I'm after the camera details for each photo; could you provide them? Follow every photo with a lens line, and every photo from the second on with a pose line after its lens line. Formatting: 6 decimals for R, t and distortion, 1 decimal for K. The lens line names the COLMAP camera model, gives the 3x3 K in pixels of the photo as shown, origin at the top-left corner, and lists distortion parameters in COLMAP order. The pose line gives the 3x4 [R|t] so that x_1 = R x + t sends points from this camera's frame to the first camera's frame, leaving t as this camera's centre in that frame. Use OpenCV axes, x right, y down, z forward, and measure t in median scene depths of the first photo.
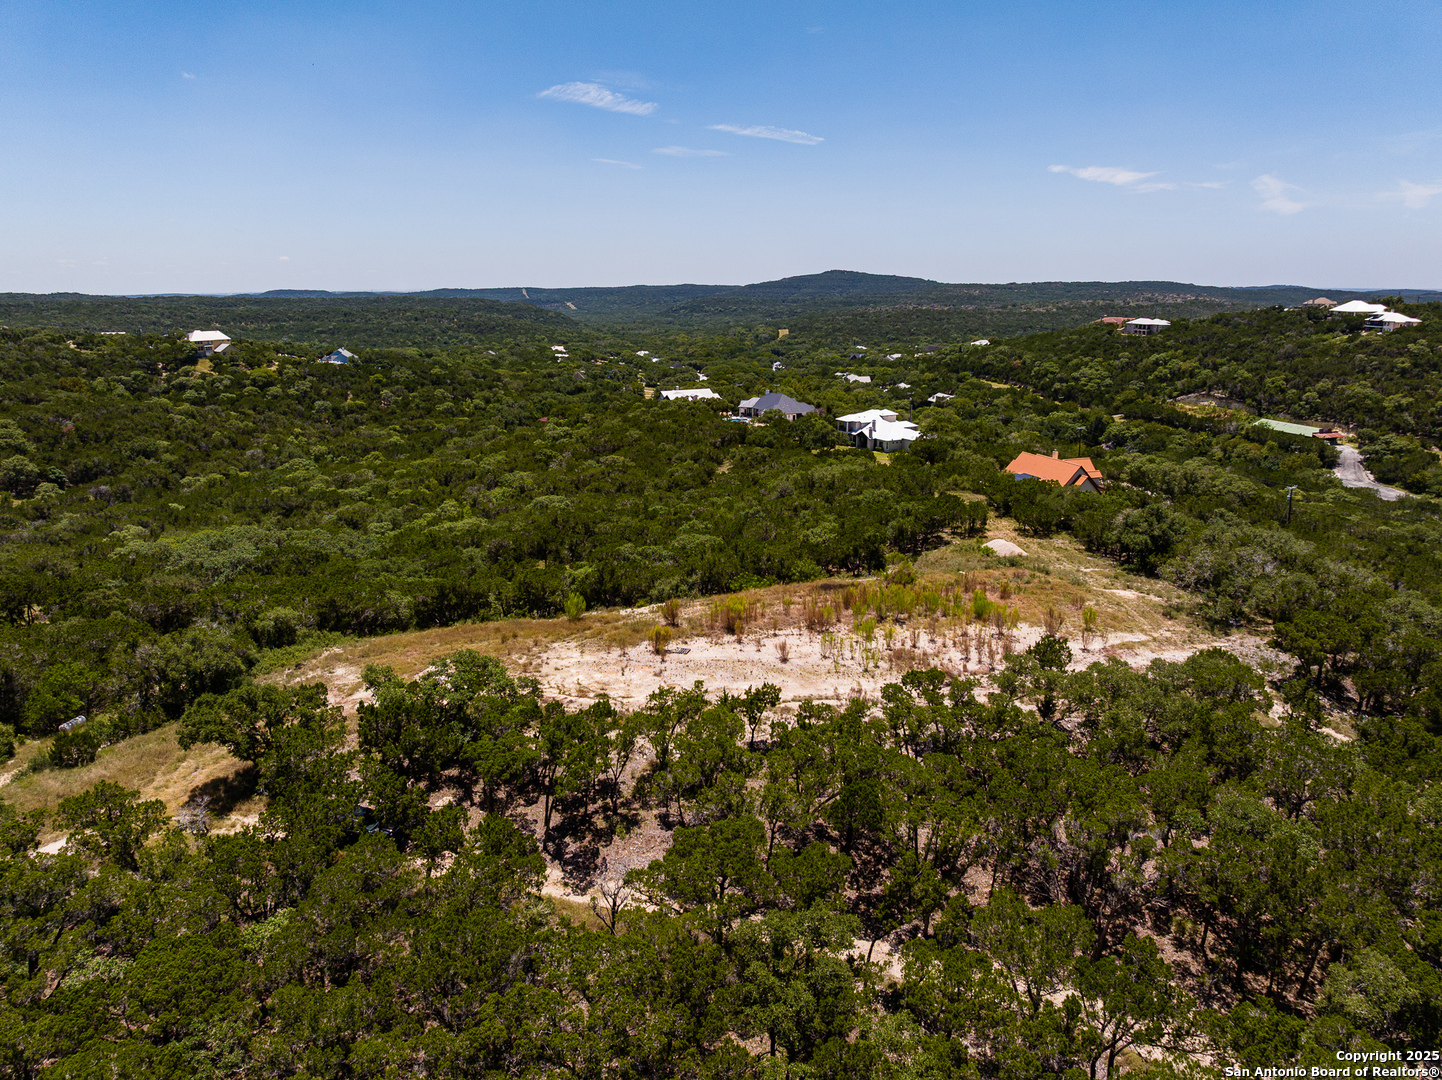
lens RADIAL K [[1012.2, 0, 722.6], [0, 1012.2, 536.9], [0, 0, 1]] dist [-0.047262, 0.016383]
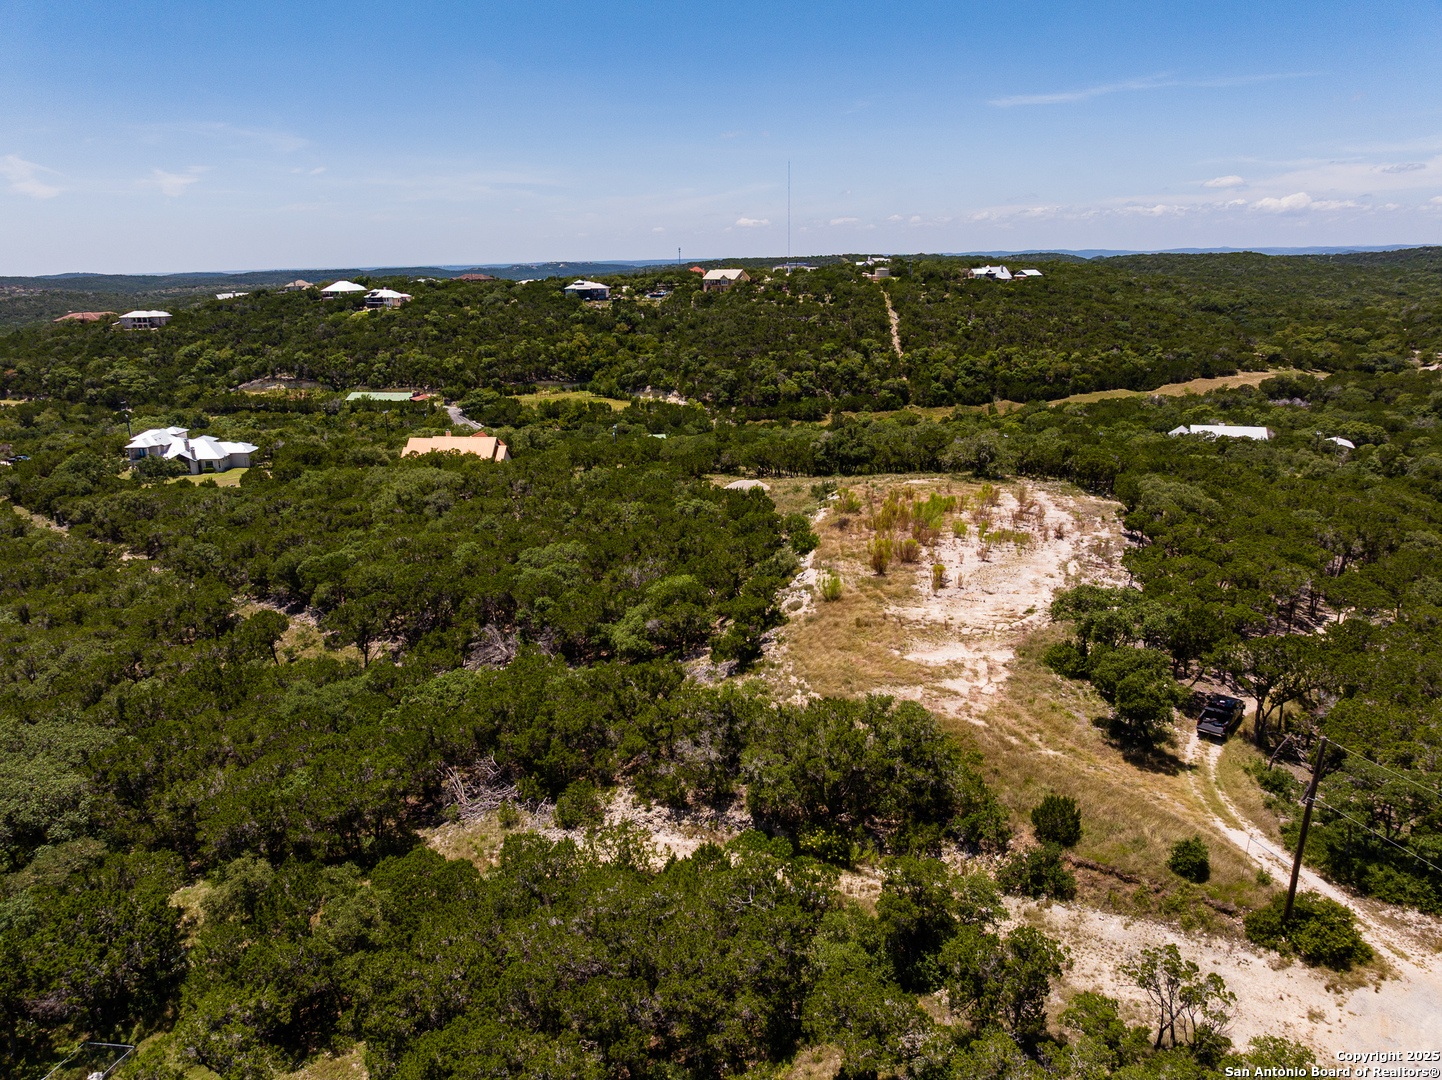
lens RADIAL K [[1012.2, 0, 720.0], [0, 1012.2, 537.9], [0, 0, 1]] dist [-0.047262, 0.016383]
pose [[0.475657, -0.243441, 0.845273, -0.207218], [0.231470, 0.961714, 0.146722, -0.030680], [-0.848629, 0.125867, 0.513795, 0.107382]]
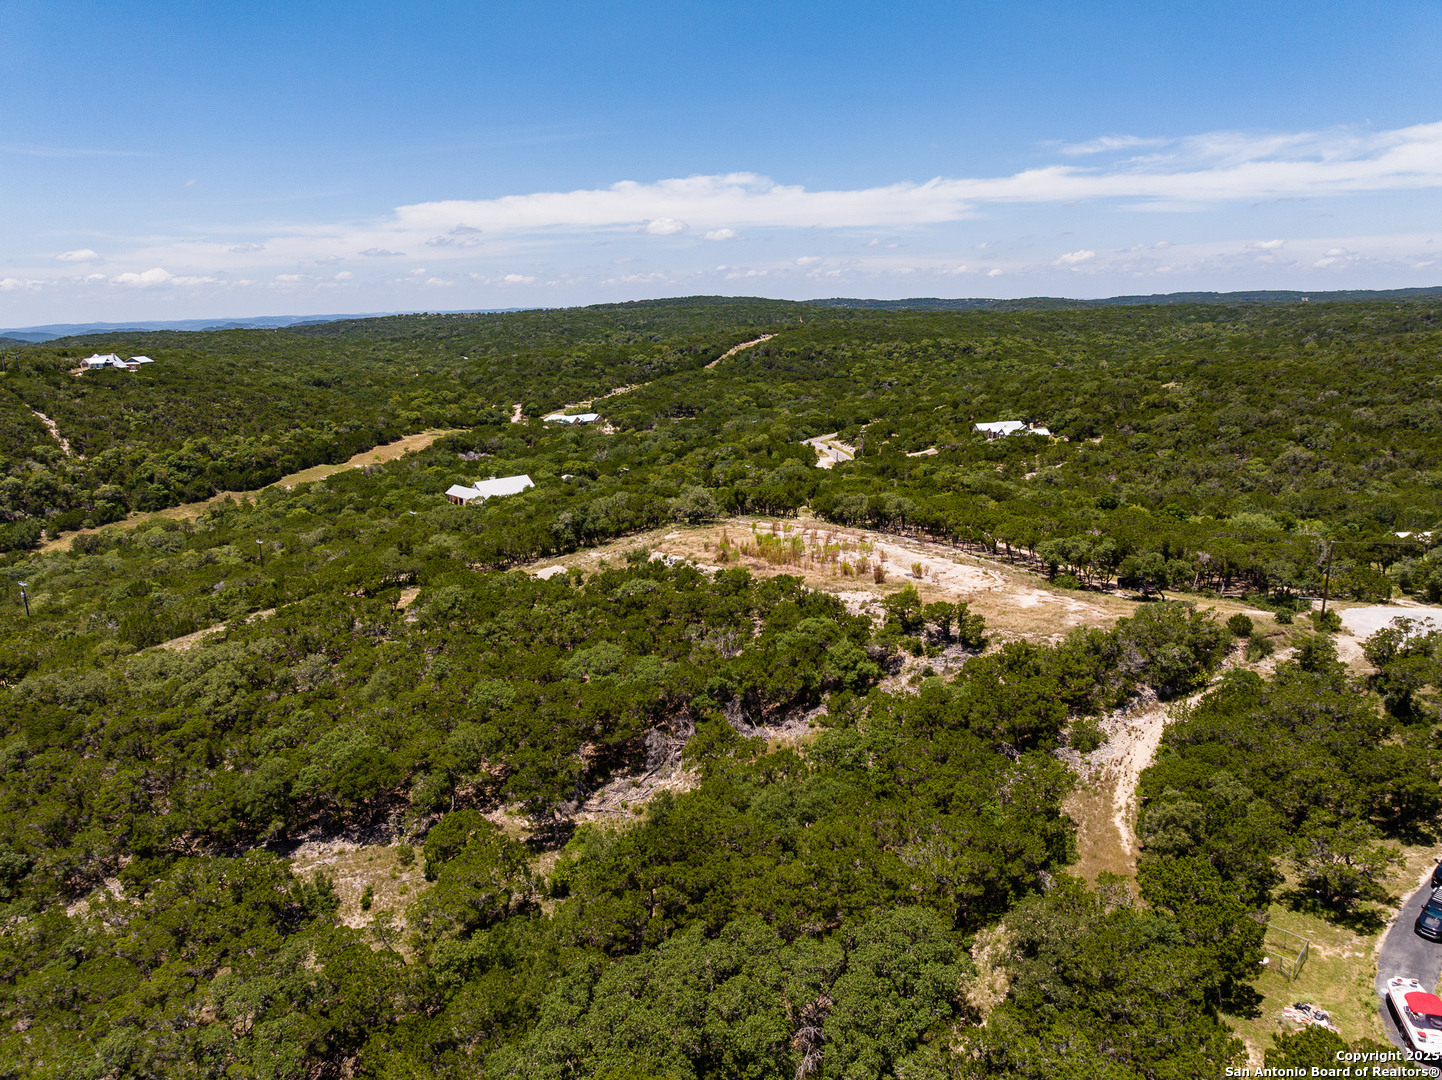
lens RADIAL K [[1012.2, 0, 717.7], [0, 1012.2, 541.6], [0, 0, 1]] dist [-0.047262, 0.016383]
pose [[-0.485569, -0.185590, 0.854271, -0.241700], [0.235585, 0.913272, 0.332315, -0.106240], [-0.841857, 0.362615, -0.399734, 0.347629]]
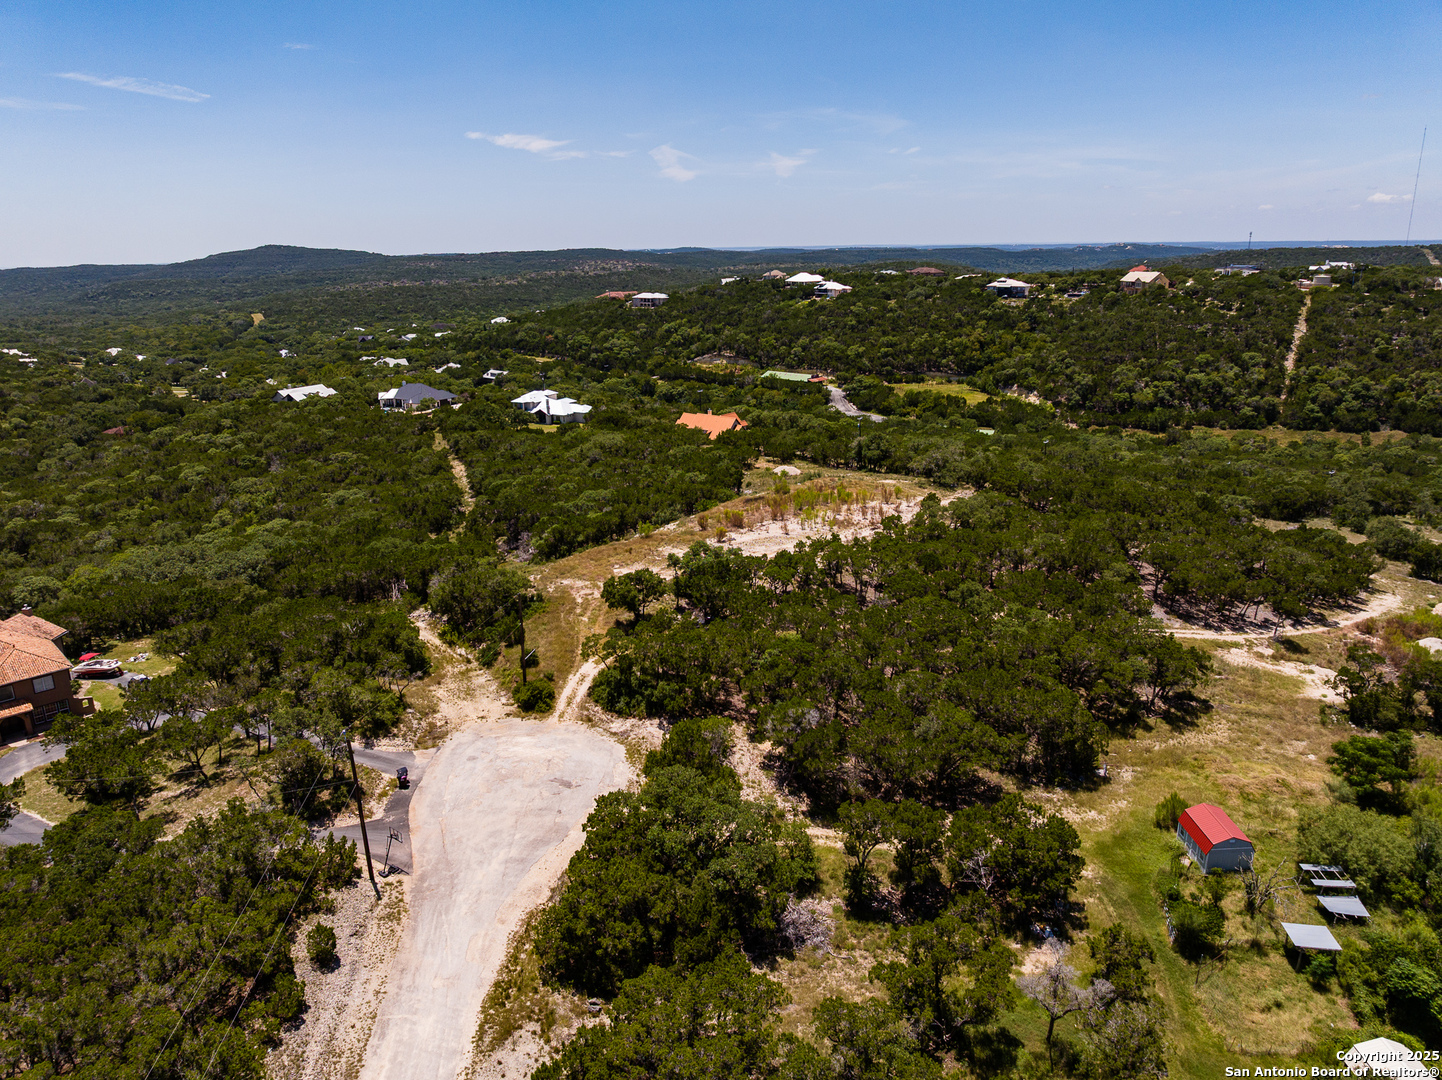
lens RADIAL K [[1012.2, 0, 719.3], [0, 1012.2, 537.2], [0, 0, 1]] dist [-0.047262, 0.016383]
pose [[0.860175, -0.155096, 0.485843, -0.162595], [0.140174, 0.987846, 0.067175, -0.002140], [-0.490357, 0.010320, 0.871461, -0.093761]]
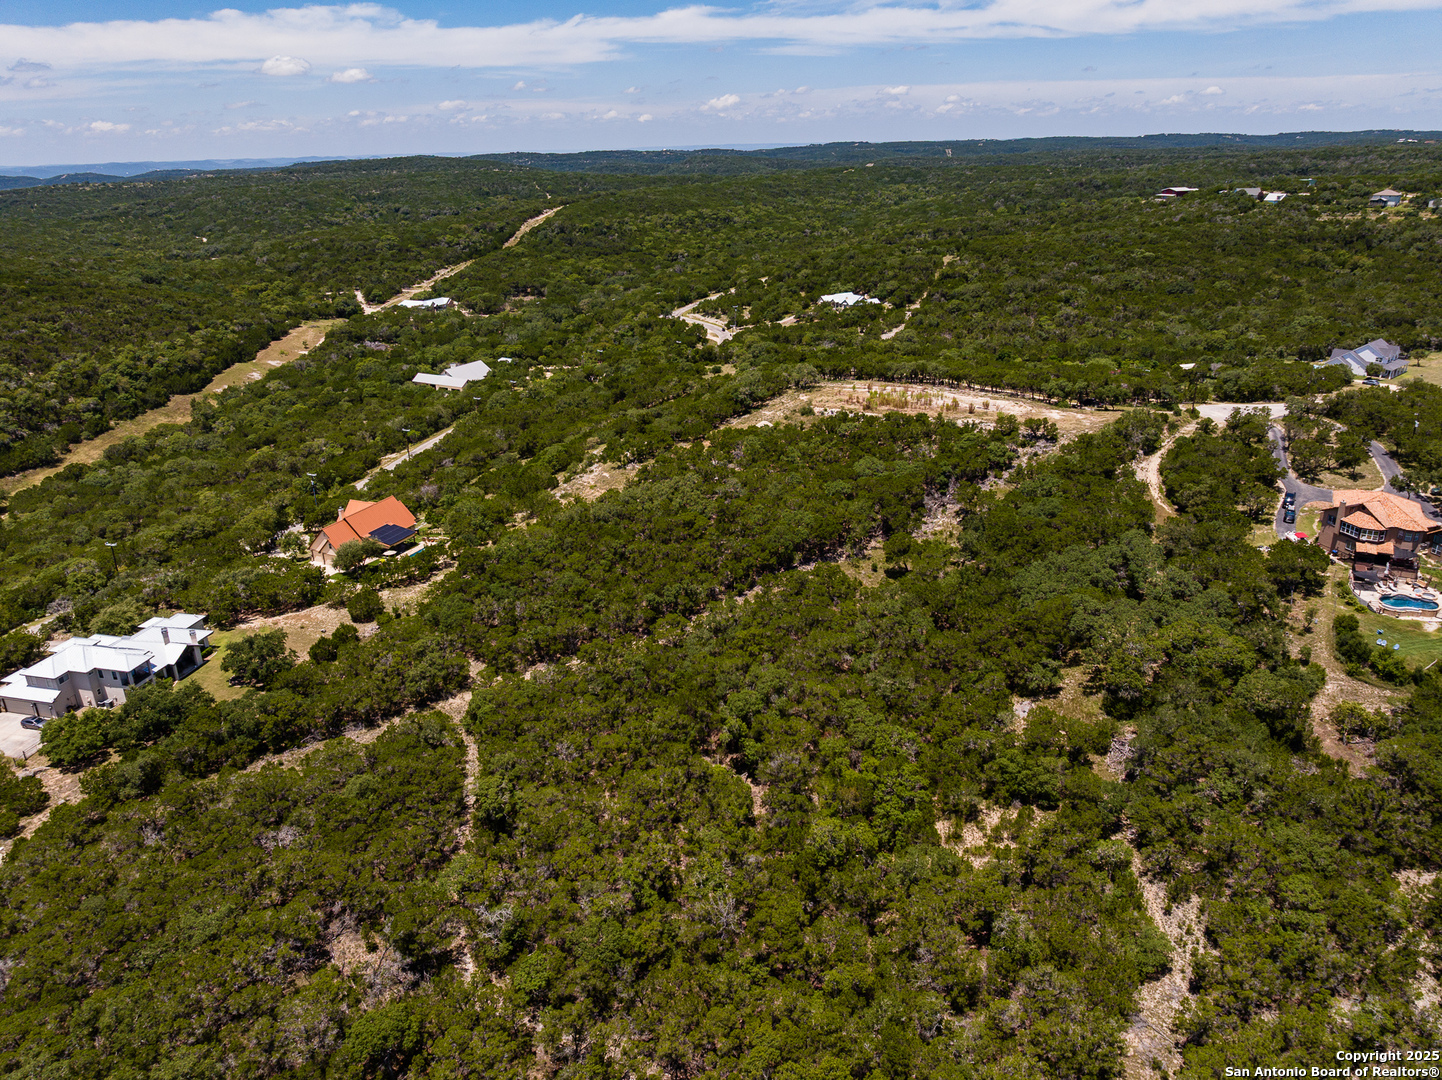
lens RADIAL K [[1012.2, 0, 718.5], [0, 1012.2, 544.8], [0, 0, 1]] dist [-0.047262, 0.016383]
pose [[-0.741608, -0.229210, 0.630461, -0.264220], [0.188231, 0.830961, 0.523519, -0.231338], [-0.643885, 0.506918, -0.573103, 0.620288]]
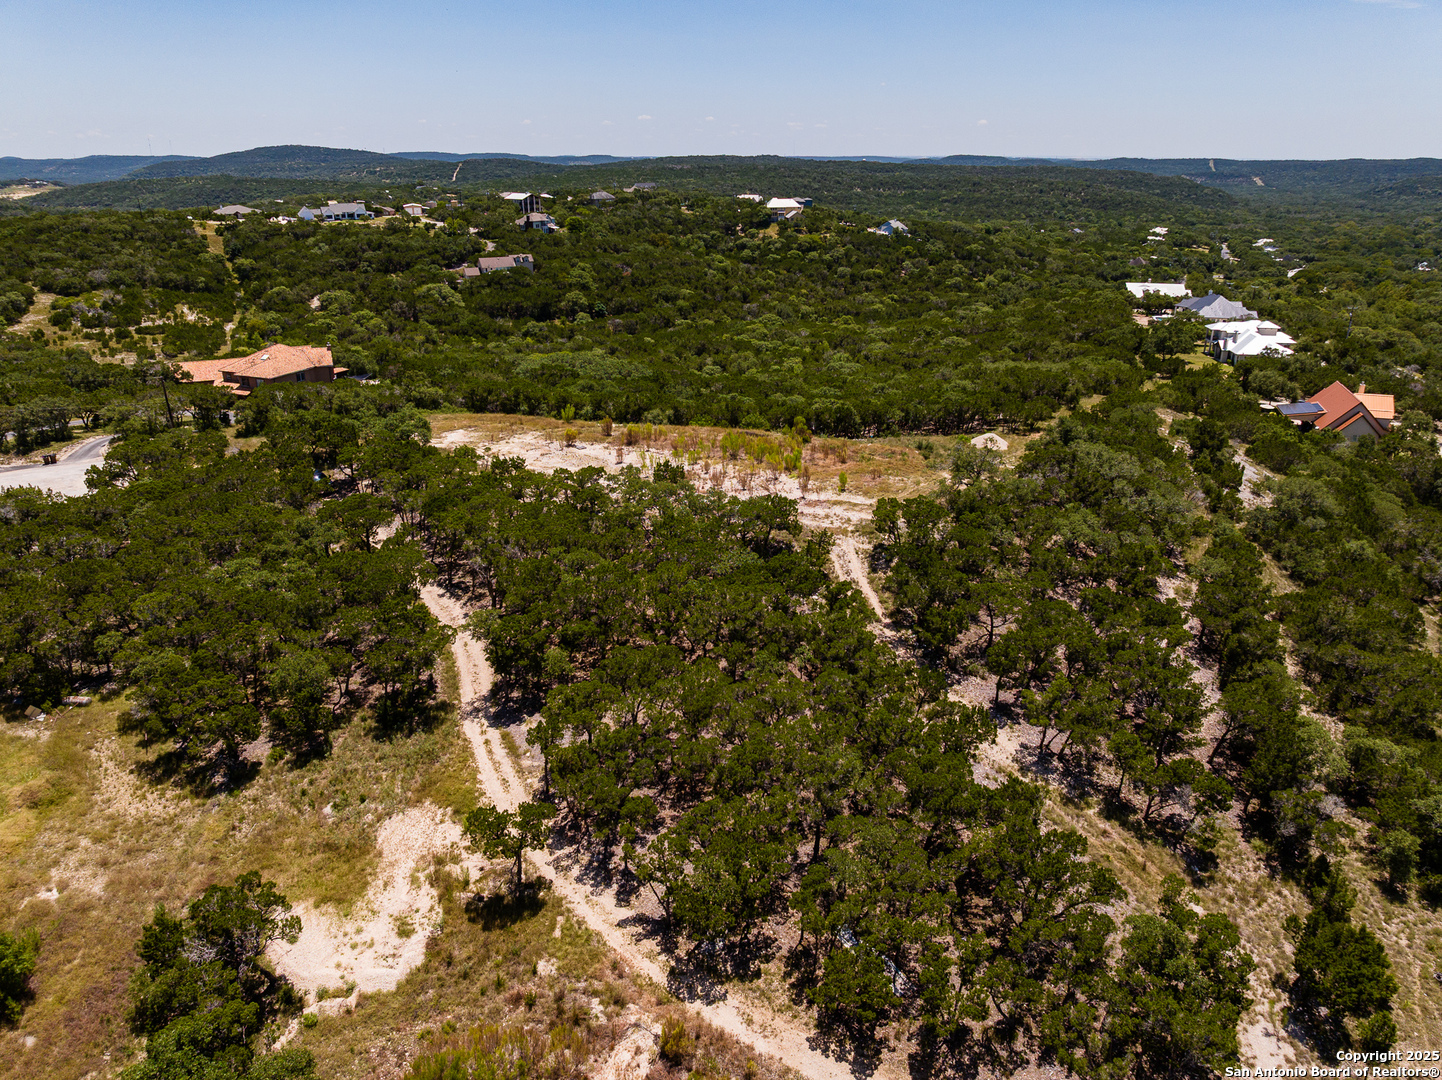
lens RADIAL K [[1012.2, 0, 717.9], [0, 1012.2, 537.0], [0, 0, 1]] dist [-0.047262, 0.016383]
pose [[0.802397, 0.216921, -0.555971, 0.179639], [-0.147494, 0.974783, 0.167460, -0.007444], [0.578277, -0.052367, 0.814158, -0.024964]]
